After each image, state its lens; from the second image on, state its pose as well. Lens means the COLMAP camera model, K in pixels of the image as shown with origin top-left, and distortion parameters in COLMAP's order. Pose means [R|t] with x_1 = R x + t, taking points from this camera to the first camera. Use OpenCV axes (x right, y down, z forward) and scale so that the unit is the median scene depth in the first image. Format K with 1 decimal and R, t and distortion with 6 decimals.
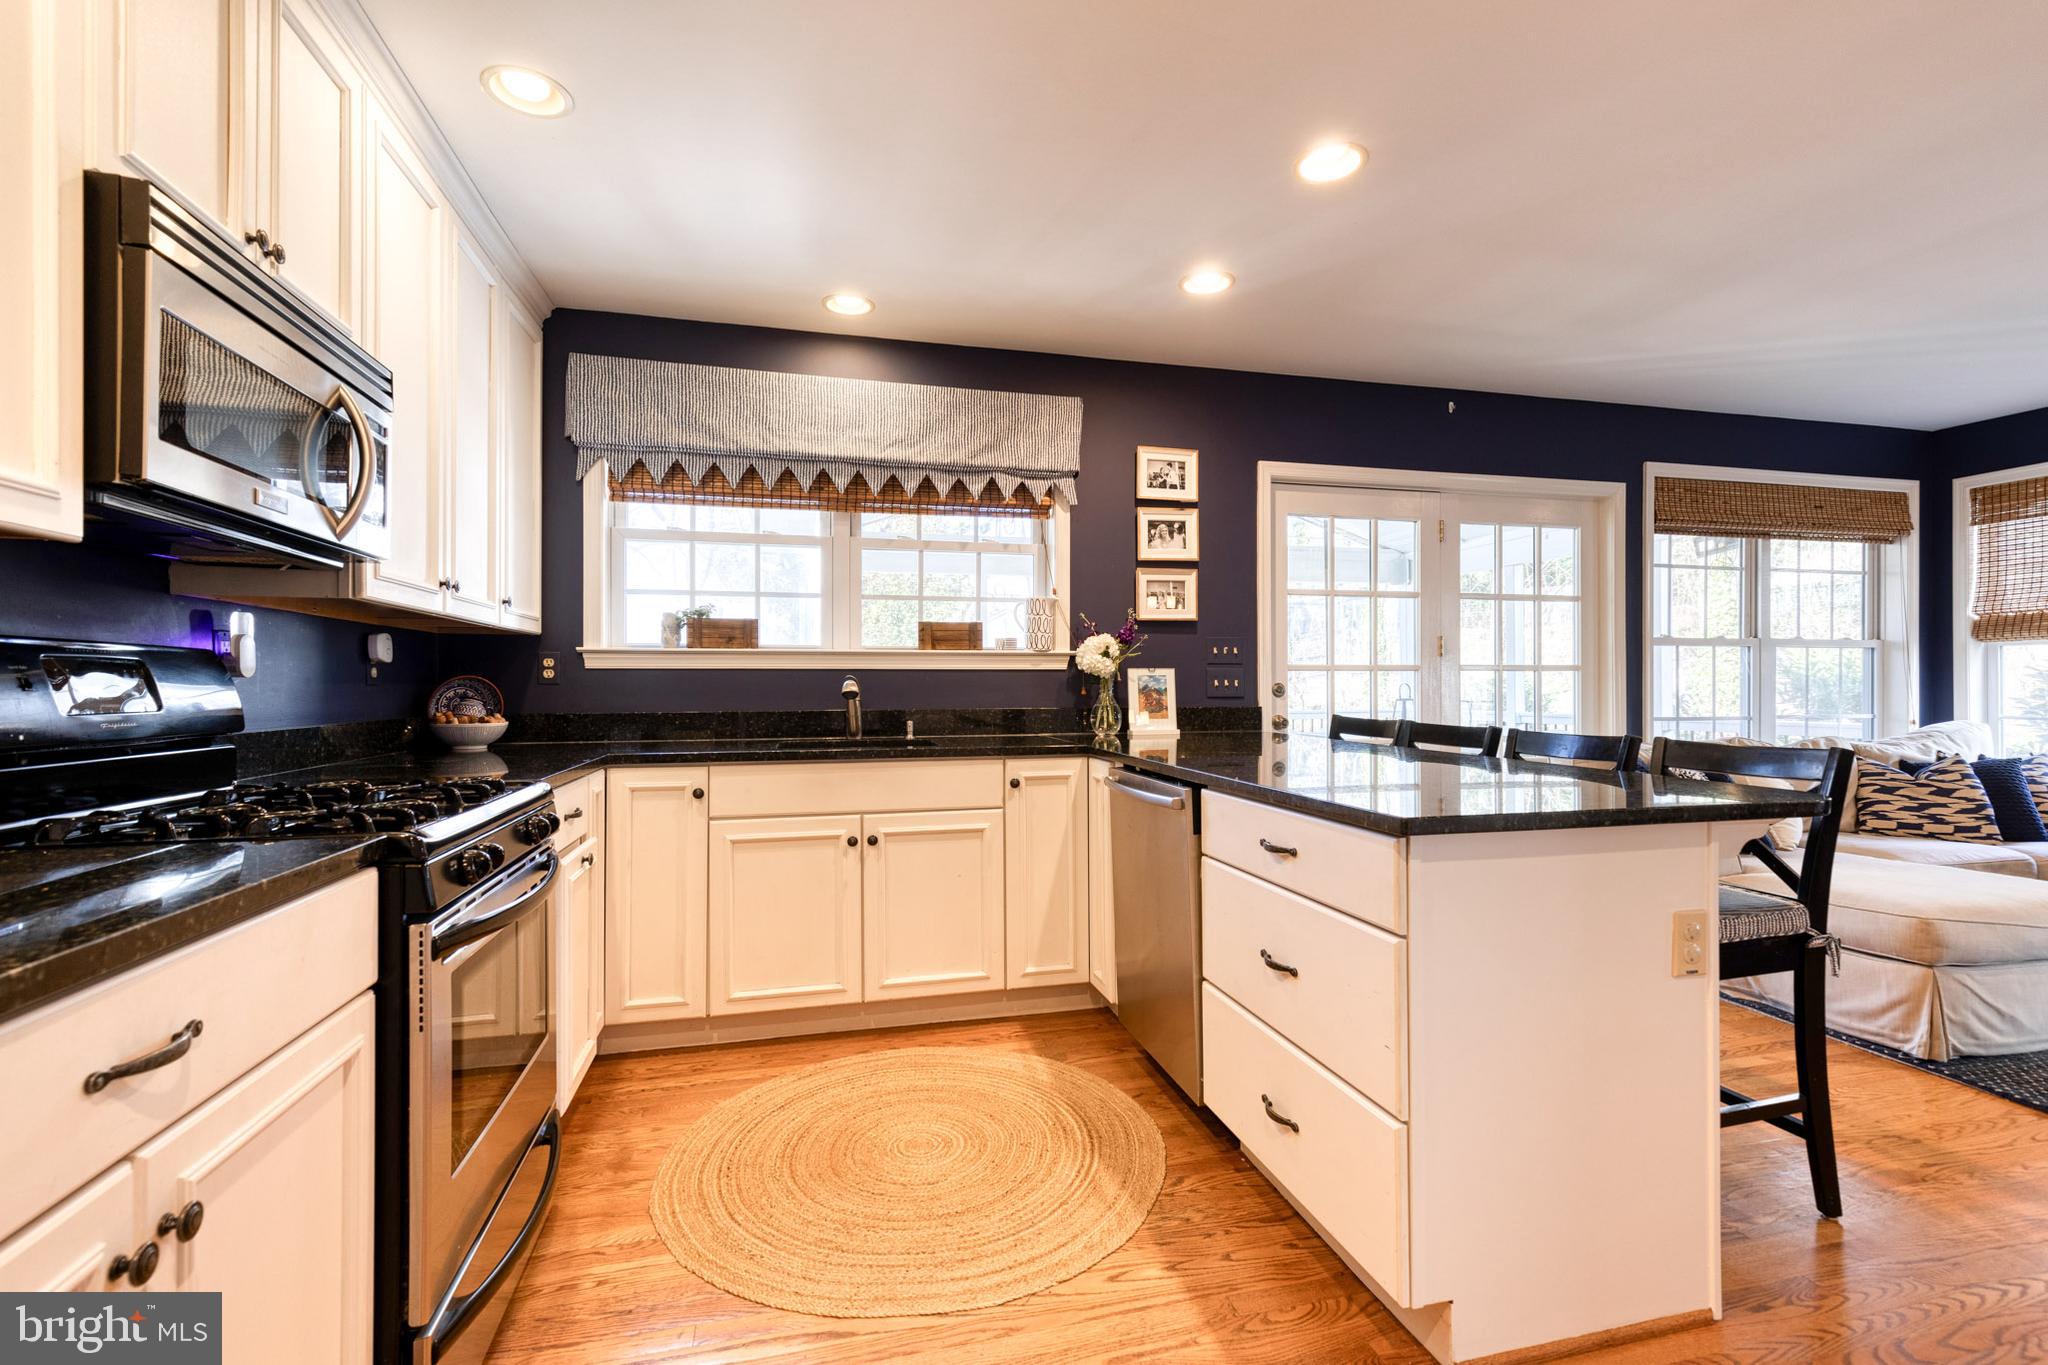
lens RADIAL K [[921.5, 0, 1040.3], [0, 921.5, 685.3], [0, 0, 1]] dist [0.004133, -0.001937]
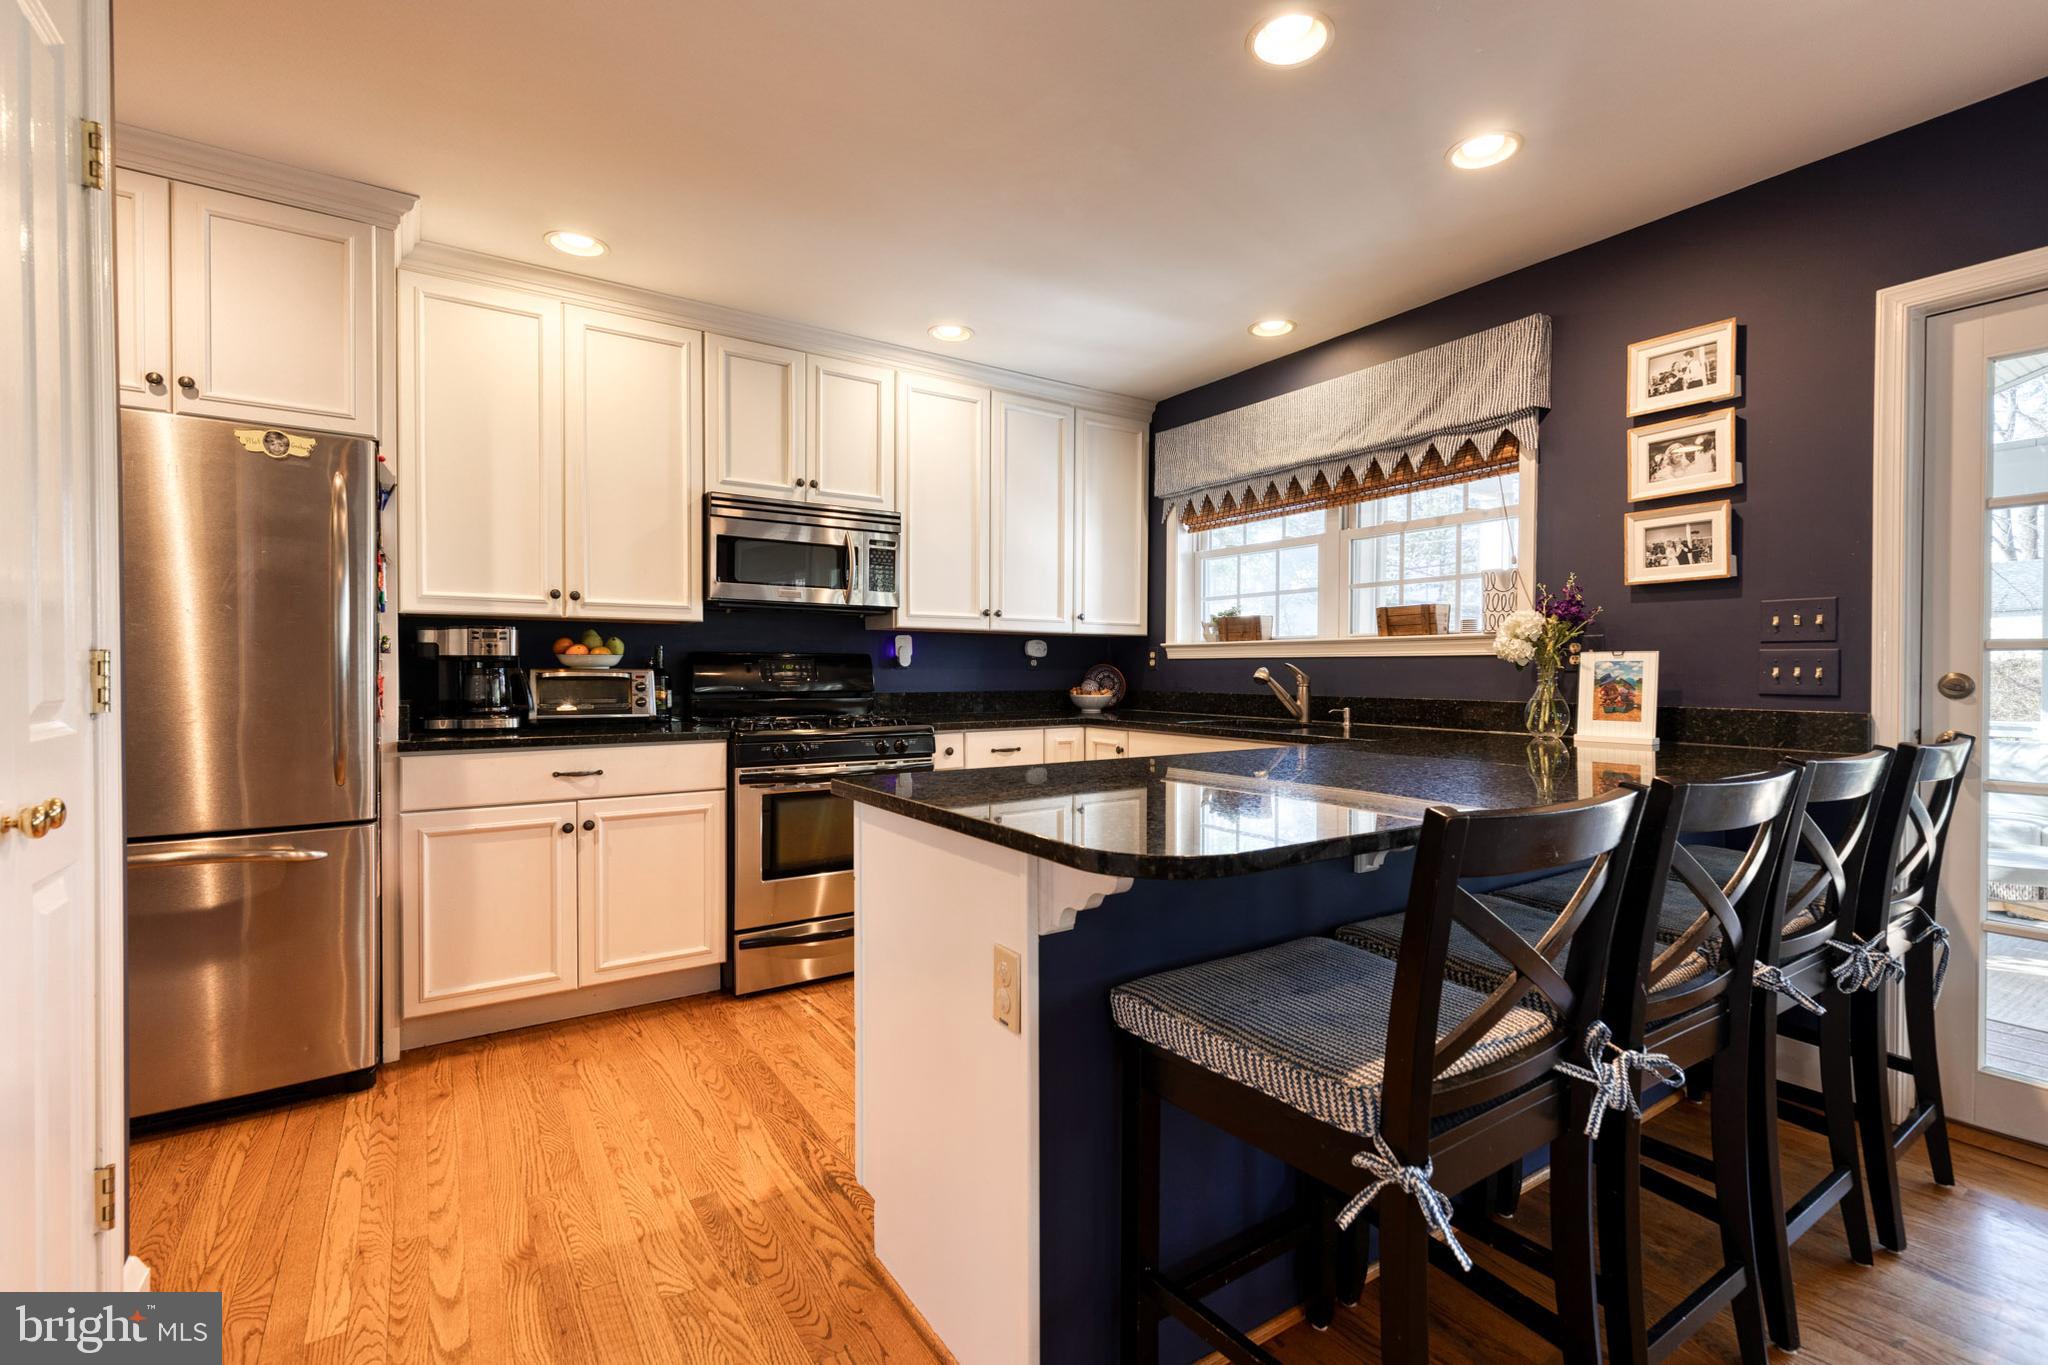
lens RADIAL K [[921.5, 0, 1046.5], [0, 921.5, 682.9], [0, 0, 1]] dist [0.004133, -0.001937]
pose [[0.330602, 0.016786, -0.943621, 0.672376], [-0.003165, 0.999856, 0.016677, -0.004598], [0.943765, -0.002527, 0.330608, 0.340338]]
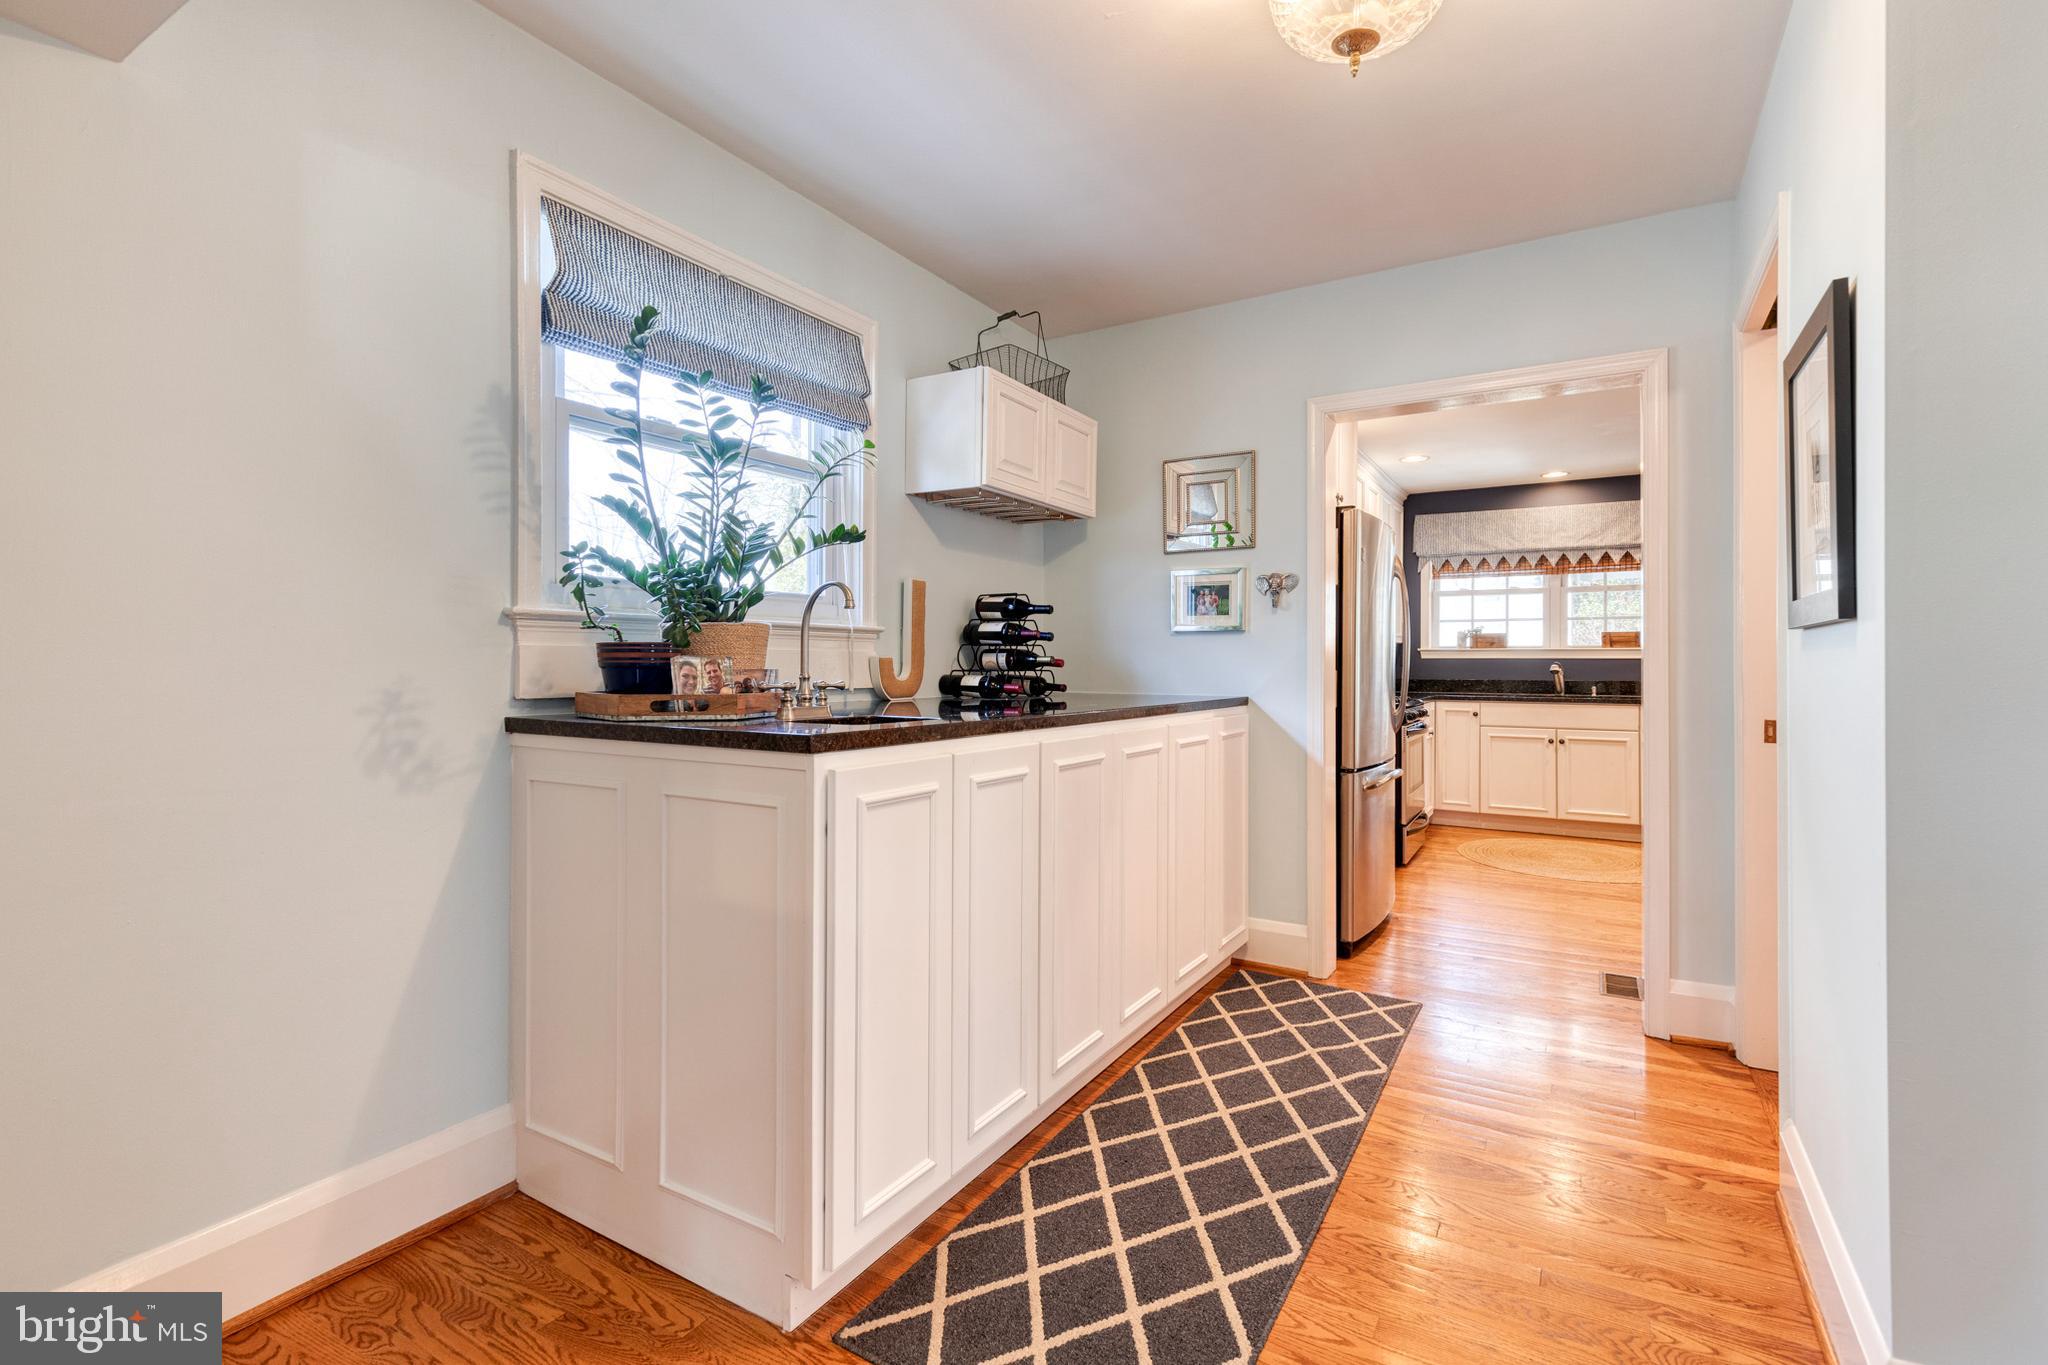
lens RADIAL K [[921.5, 0, 1044.2], [0, 921.5, 665.0], [0, 0, 1]] dist [0.004133, -0.001937]
pose [[0.701521, 0.002743, -0.712643, 0.387663], [-0.002423, 0.999996, 0.001464, -0.004152], [0.712644, 0.000700, 0.701525, -1.041387]]
